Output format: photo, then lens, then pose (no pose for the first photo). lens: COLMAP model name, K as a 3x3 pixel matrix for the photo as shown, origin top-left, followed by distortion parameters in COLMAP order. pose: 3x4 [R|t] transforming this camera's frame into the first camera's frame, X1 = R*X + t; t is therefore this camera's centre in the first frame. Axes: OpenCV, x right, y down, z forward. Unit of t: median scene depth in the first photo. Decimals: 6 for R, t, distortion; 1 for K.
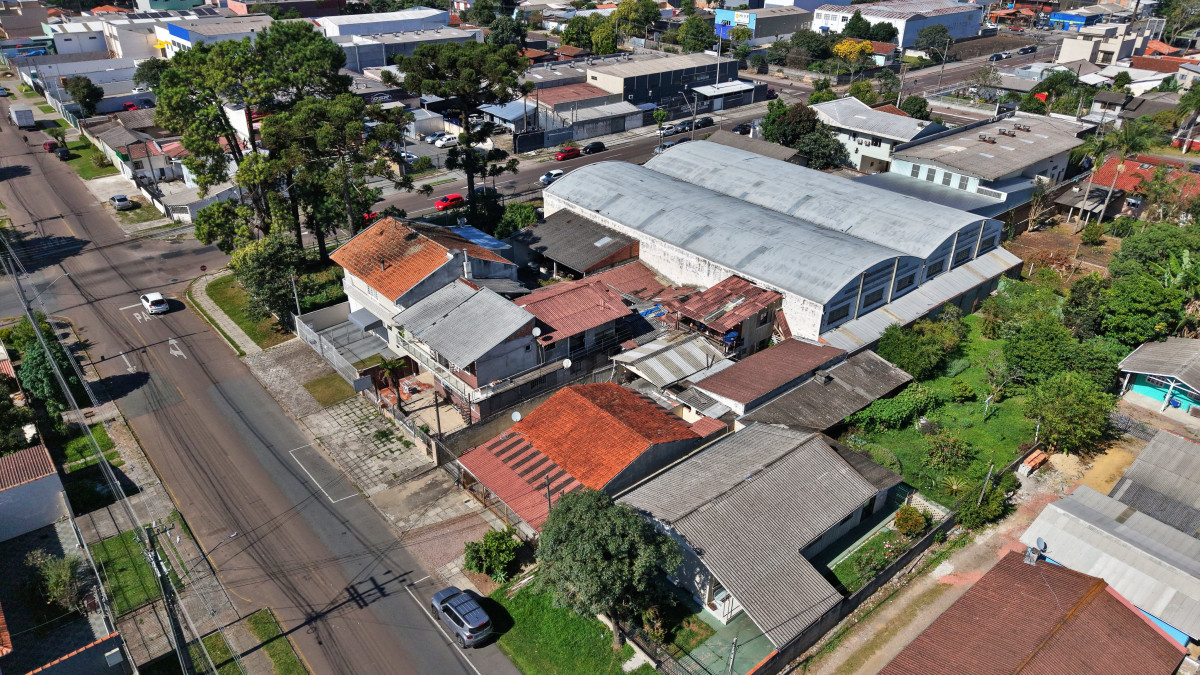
lens RADIAL K [[804.8, 0, 601.0], [0, 804.8, 341.9], [0, 0, 1]] dist [0.049786, -0.058811]
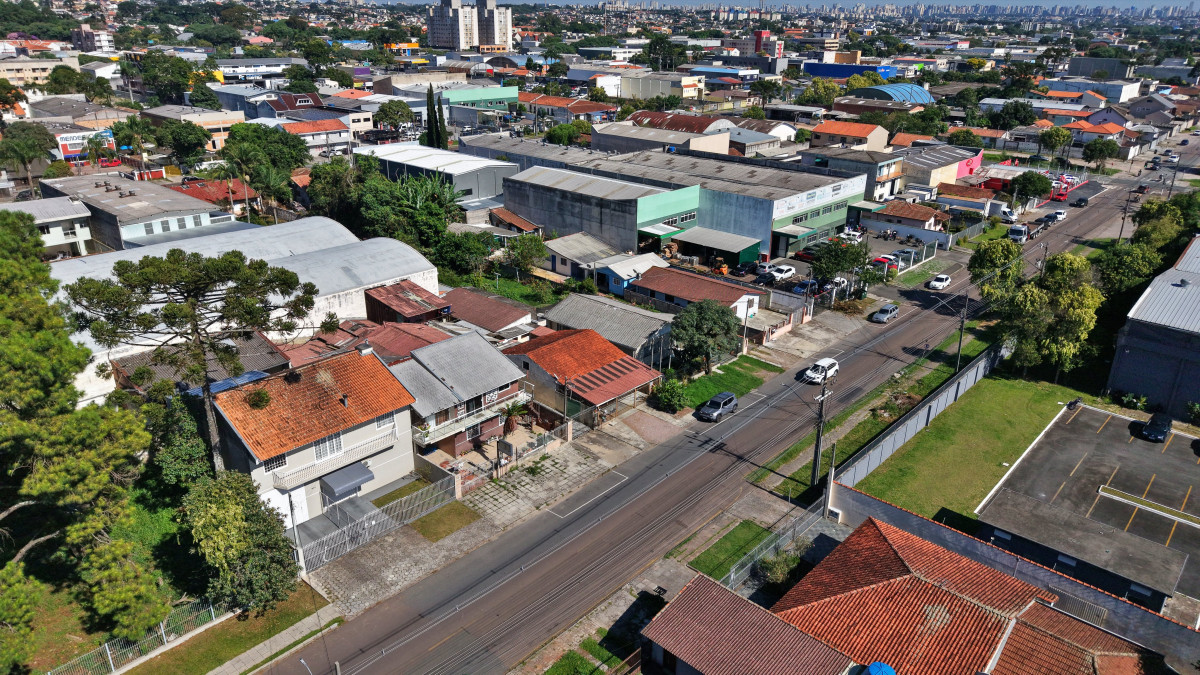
lens RADIAL K [[801.8, 0, 601.3], [0, 801.8, 341.9], [0, 0, 1]] dist [0.053008, -0.061985]
pose [[-0.120576, -0.390853, 0.912521, -1.044636], [0.462065, 0.791482, 0.400064, -0.355877], [-0.878611, 0.469882, 0.085166, 0.661134]]
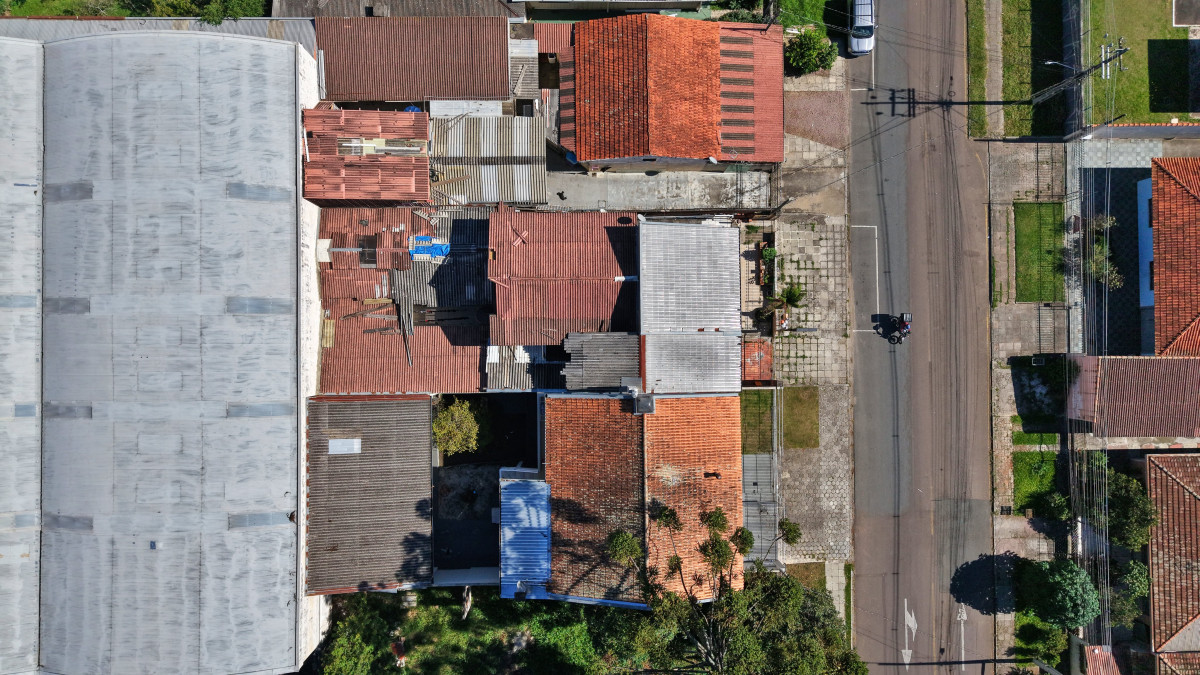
lens RADIAL K [[803.1, 0, 601.7], [0, 803.1, 340.7], [0, 0, 1]] dist [0.005888, 0.002177]
pose [[-0.766225, -0.642293, -0.018945, -0.102660], [0.278591, -0.358625, 0.890940, -0.707079], [-0.579039, 0.677383, 0.453725, 0.654150]]
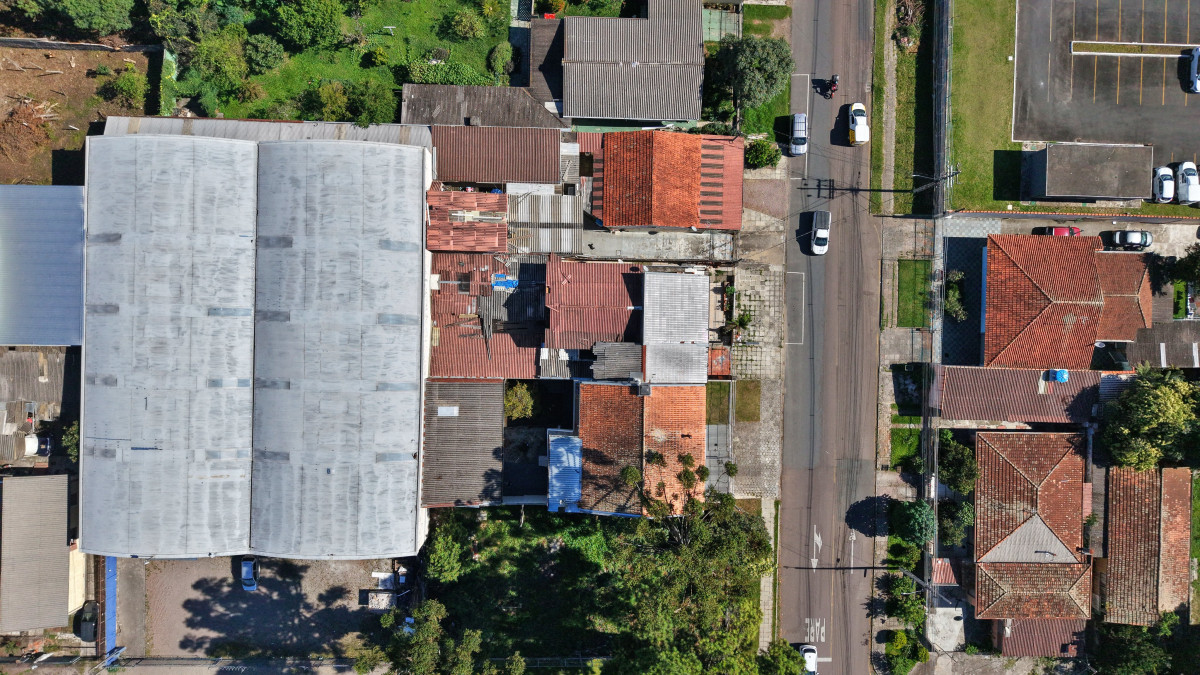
lens RADIAL K [[801.8, 0, 601.3], [0, 801.8, 341.9], [0, 0, 1]] dist [0.053008, -0.061985]
pose [[-0.747450, -0.662725, -0.045977, -0.042280], [0.276670, -0.373467, 0.885425, -1.055397], [-0.603964, 0.649090, 0.462503, 0.474118]]
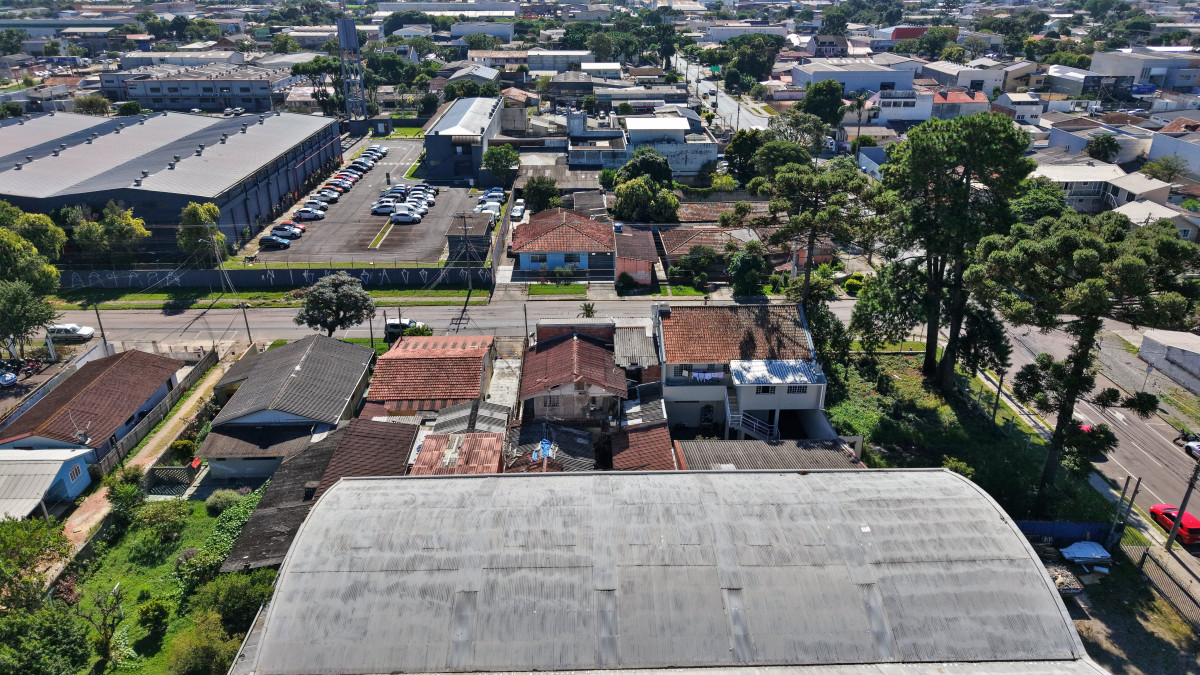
lens RADIAL K [[801.8, 0, 601.3], [0, 801.8, 341.9], [0, 0, 1]] dist [0.053008, -0.061985]
pose [[-0.625720, 0.317598, -0.712464, 0.602436], [-0.380458, 0.673097, 0.634186, -0.686092], [0.680974, 0.667886, -0.300338, 1.258865]]
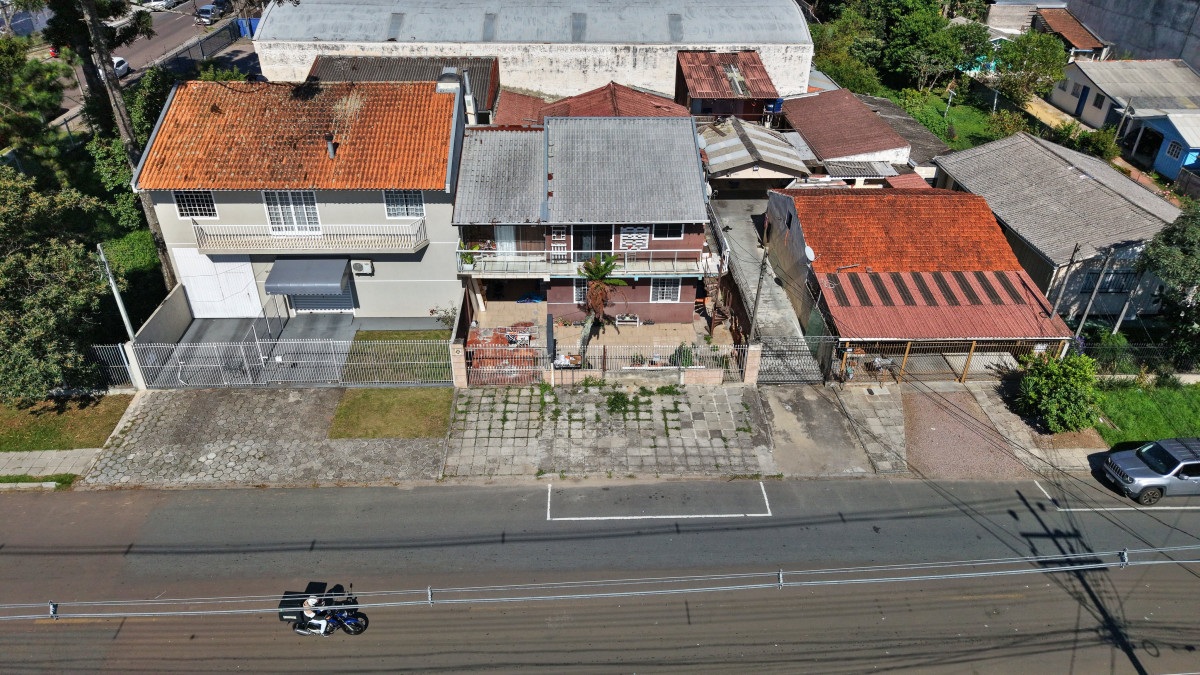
lens RADIAL K [[801.8, 0, 601.3], [0, 801.8, 341.9], [0, 0, 1]] dist [0.053008, -0.061985]
pose [[0.620011, -0.425130, 0.659433, -0.534449], [0.370733, 0.899473, 0.231311, -0.040760], [-0.691479, 0.101058, 0.715293, 0.554840]]
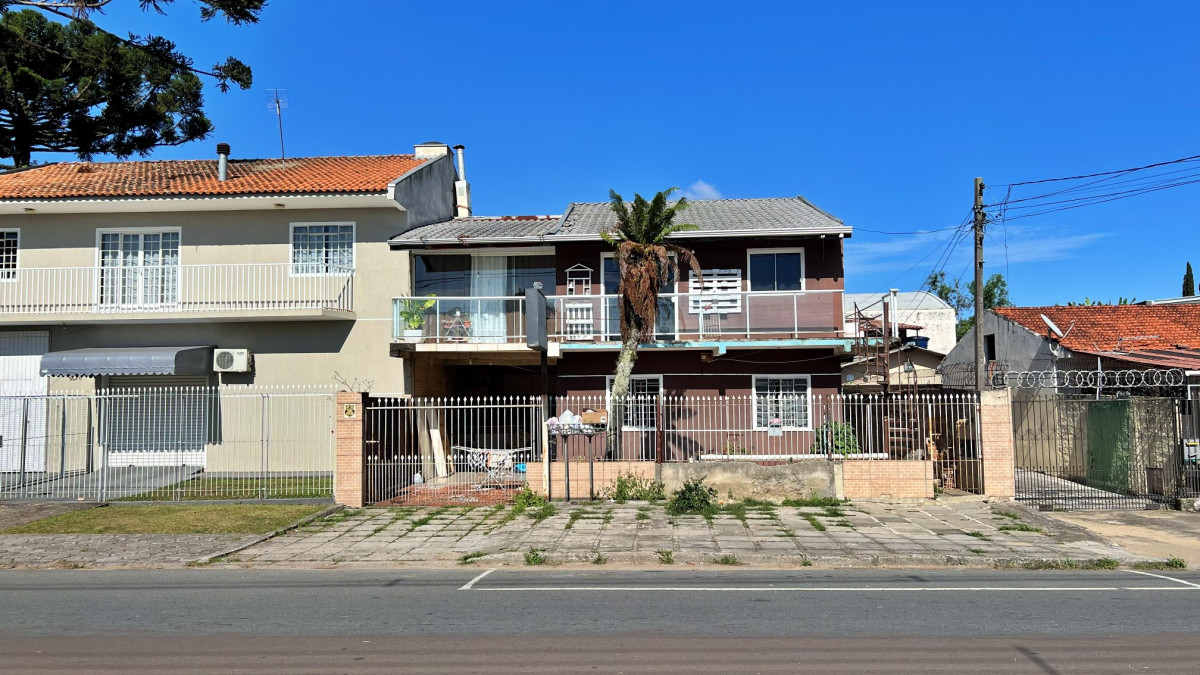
lens RADIAL K [[895.5, 0, 600.0], [0, 895.5, 337.5], [0, 0, 1]] dist [0.065551, -0.080594]
pose [[0.689292, 0.035510, 0.723613, -0.414726], [0.364420, 0.846249, -0.388665, 0.144121], [-0.626158, 0.531603, 0.570372, 0.749415]]
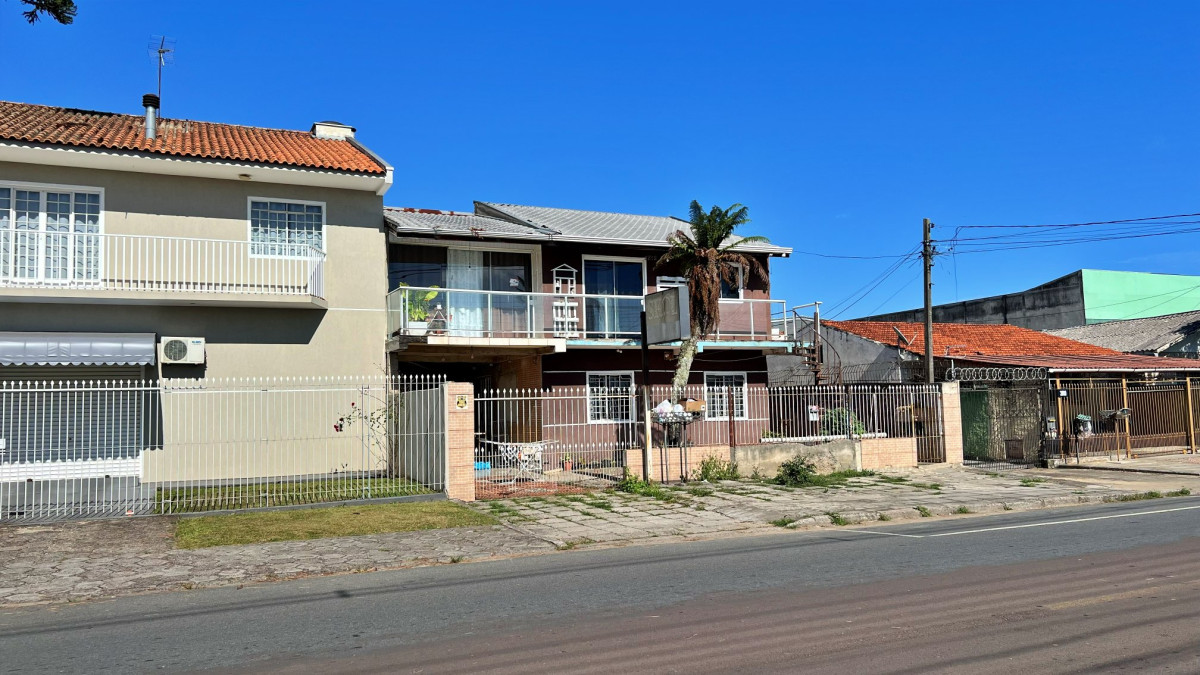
lens RADIAL K [[893.5, 0, 600.0], [0, 893.5, 337.5], [0, 0, 1]] dist [0.038962, -0.004176]
pose [[0.275458, 0.055776, 0.959694, -0.501349], [0.484495, 0.854198, -0.188708, 0.088417], [-0.830294, 0.516948, 0.208272, 0.854413]]
